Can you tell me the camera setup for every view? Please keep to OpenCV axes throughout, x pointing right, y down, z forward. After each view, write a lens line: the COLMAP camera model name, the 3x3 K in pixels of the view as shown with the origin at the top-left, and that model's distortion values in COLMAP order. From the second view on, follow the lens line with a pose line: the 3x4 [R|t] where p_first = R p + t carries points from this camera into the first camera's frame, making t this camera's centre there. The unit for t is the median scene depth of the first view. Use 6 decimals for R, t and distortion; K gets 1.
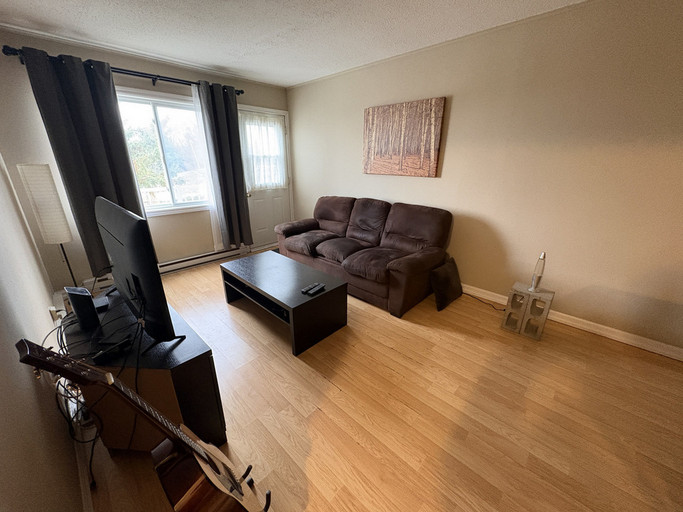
lens RADIAL K [[271.8, 0, 341.1], [0, 271.8, 254.6], [0, 0, 1]] dist [0.000221, 0.000205]
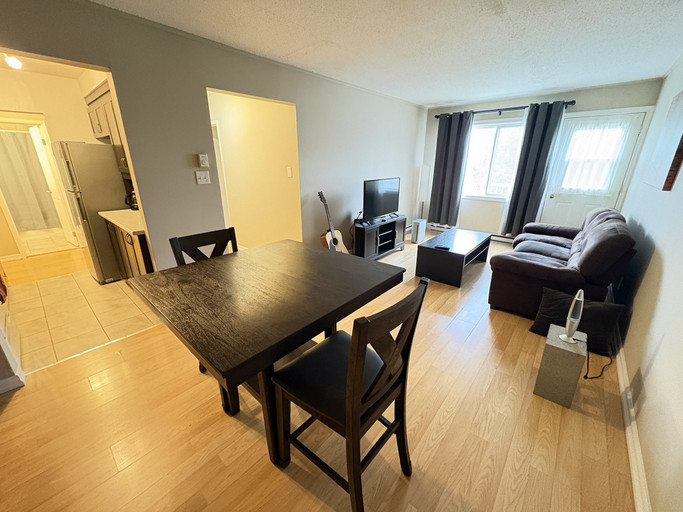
lens RADIAL K [[271.8, 0, 341.1], [0, 271.8, 254.6], [0, 0, 1]] dist [0.000221, 0.000205]
pose [[0.030251, 0.323901, -0.945607, 0.876393], [-0.336025, 0.894274, 0.295568, -0.060046], [0.941367, 0.308807, 0.135891, 0.165594]]
